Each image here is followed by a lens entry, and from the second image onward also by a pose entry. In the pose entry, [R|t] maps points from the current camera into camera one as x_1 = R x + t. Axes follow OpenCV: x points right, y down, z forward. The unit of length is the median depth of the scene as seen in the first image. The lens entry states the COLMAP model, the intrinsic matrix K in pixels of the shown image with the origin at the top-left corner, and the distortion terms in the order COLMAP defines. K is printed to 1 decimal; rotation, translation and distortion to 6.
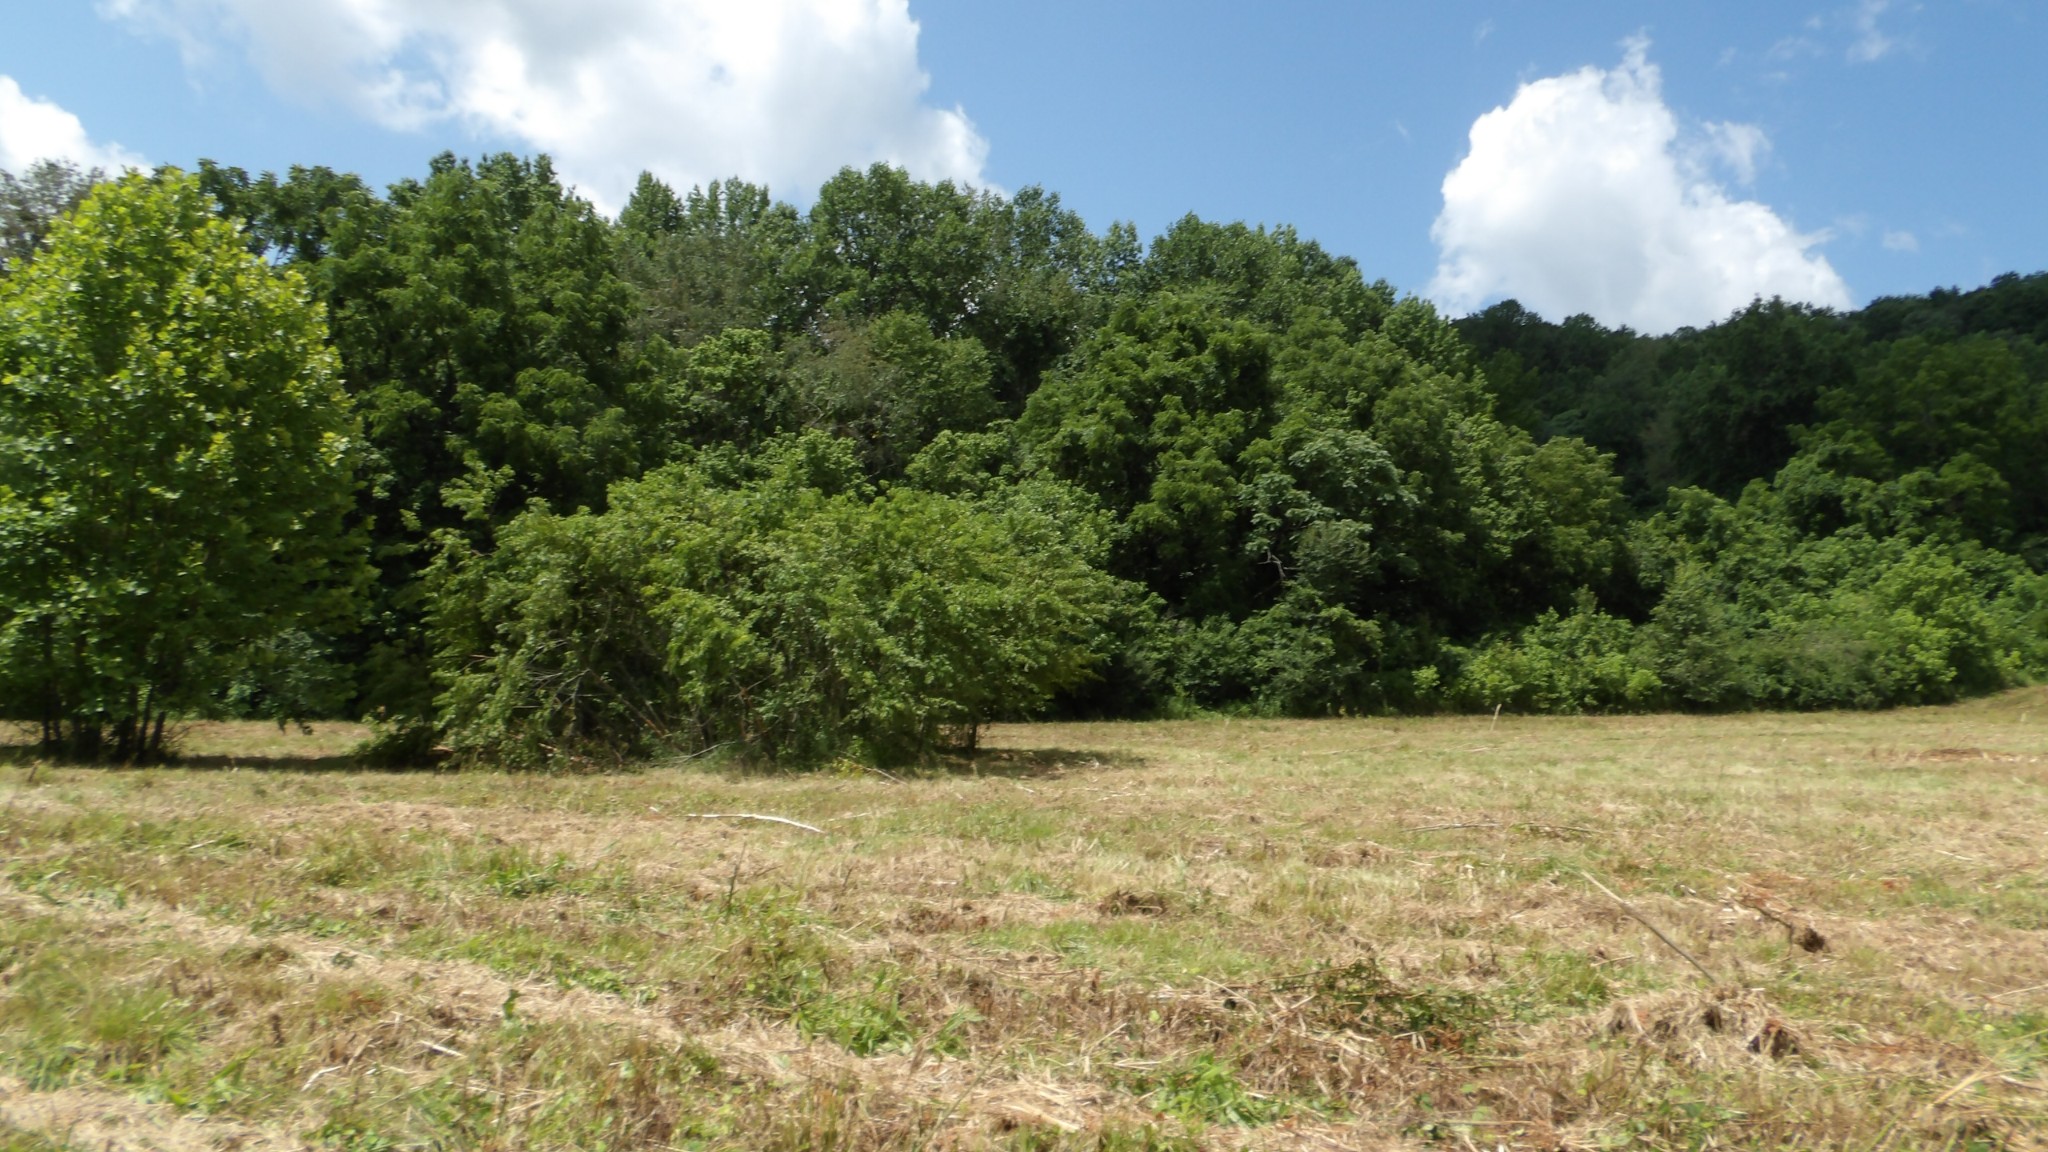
lens RADIAL K [[1416.6, 0, 1021.3], [0, 1416.6, 562.4], [0, 0, 1]] dist [-0.034454, 0.024775]
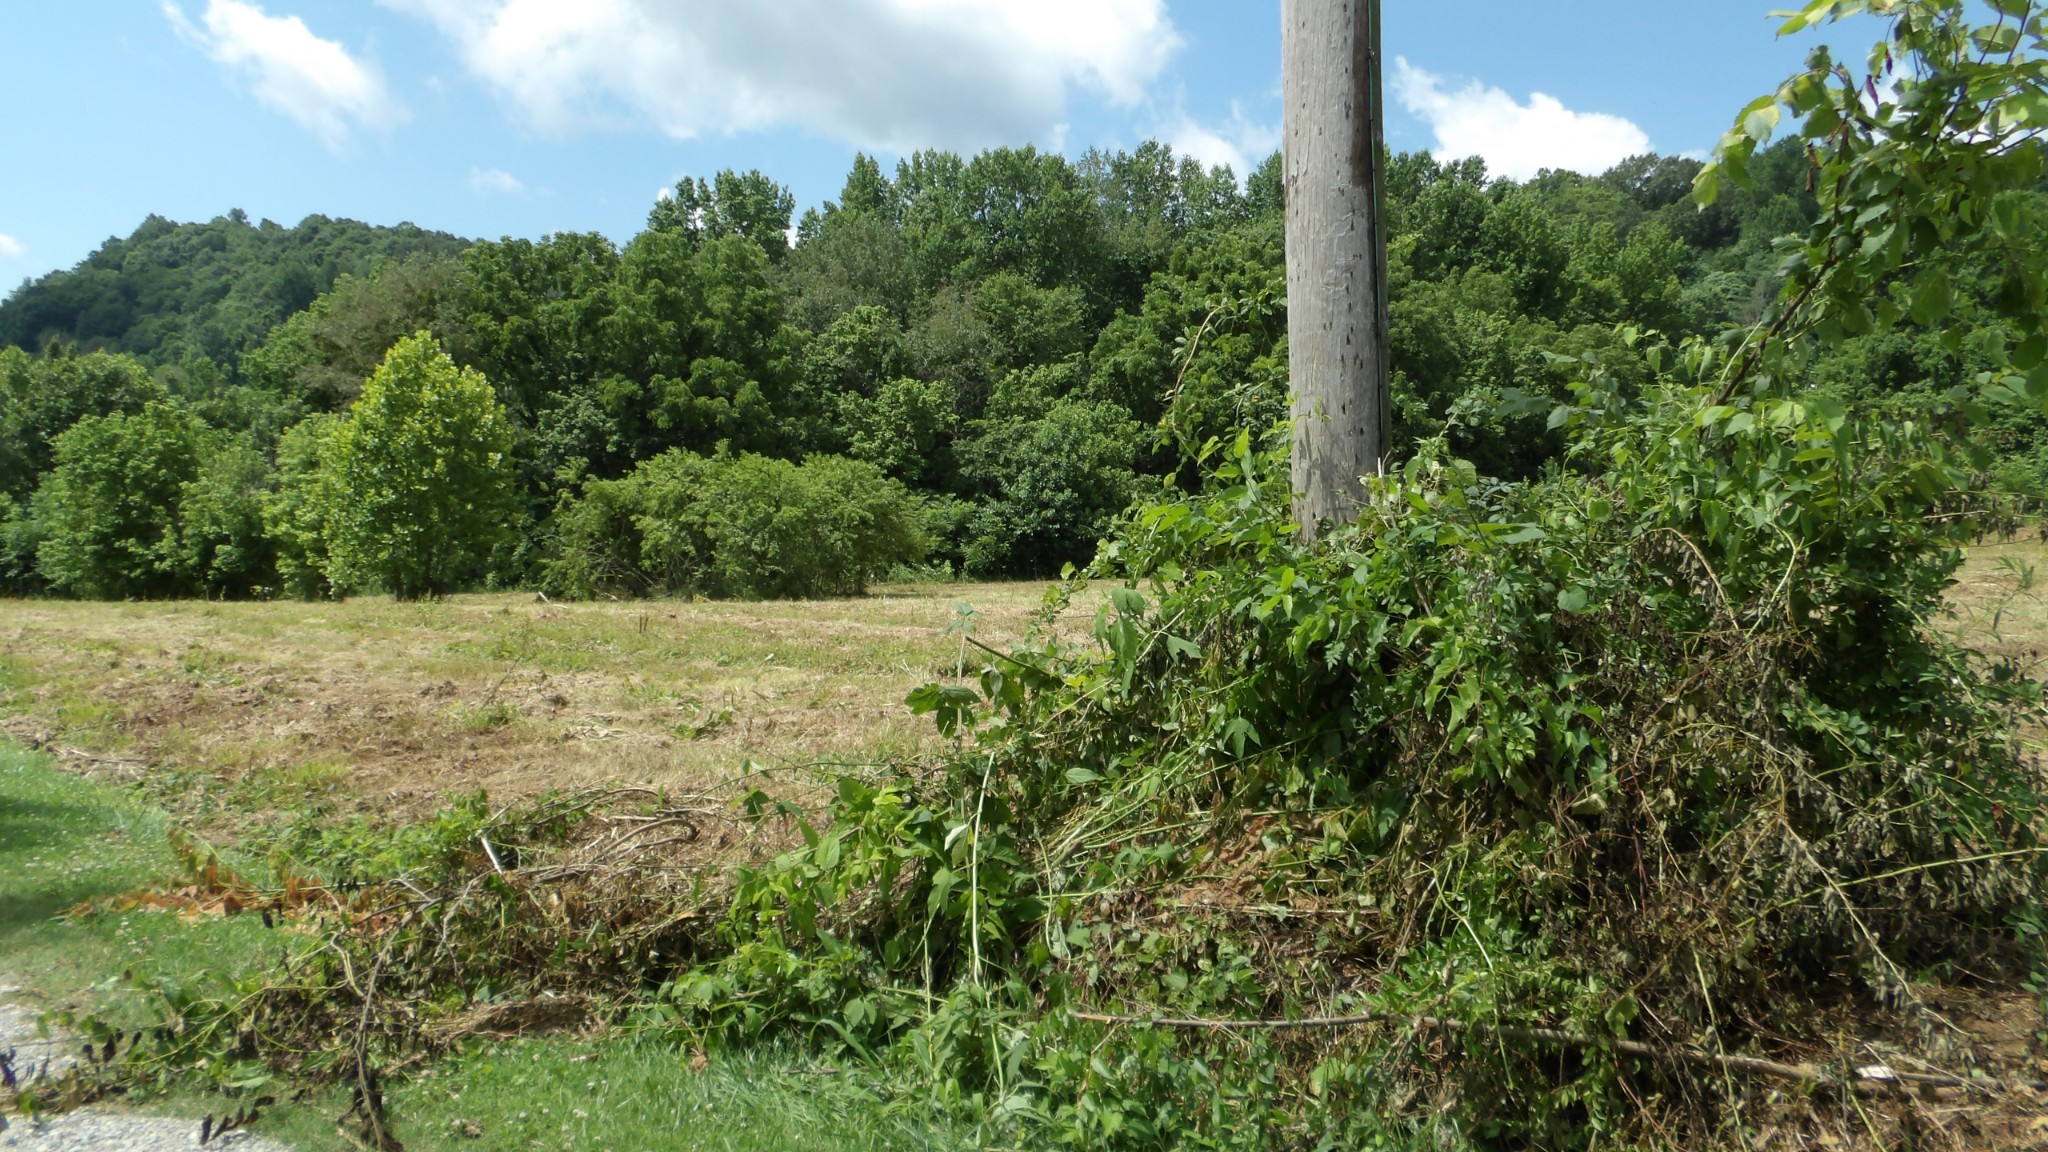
lens RADIAL K [[1416.6, 0, 1029.1], [0, 1416.6, 580.1], [0, 0, 1]] dist [-0.034454, 0.024775]
pose [[0.964384, -0.027893, -0.263032, 0.318998], [0.054756, 0.993936, 0.095359, -0.021182], [0.258777, -0.106365, 0.960063, -0.326574]]
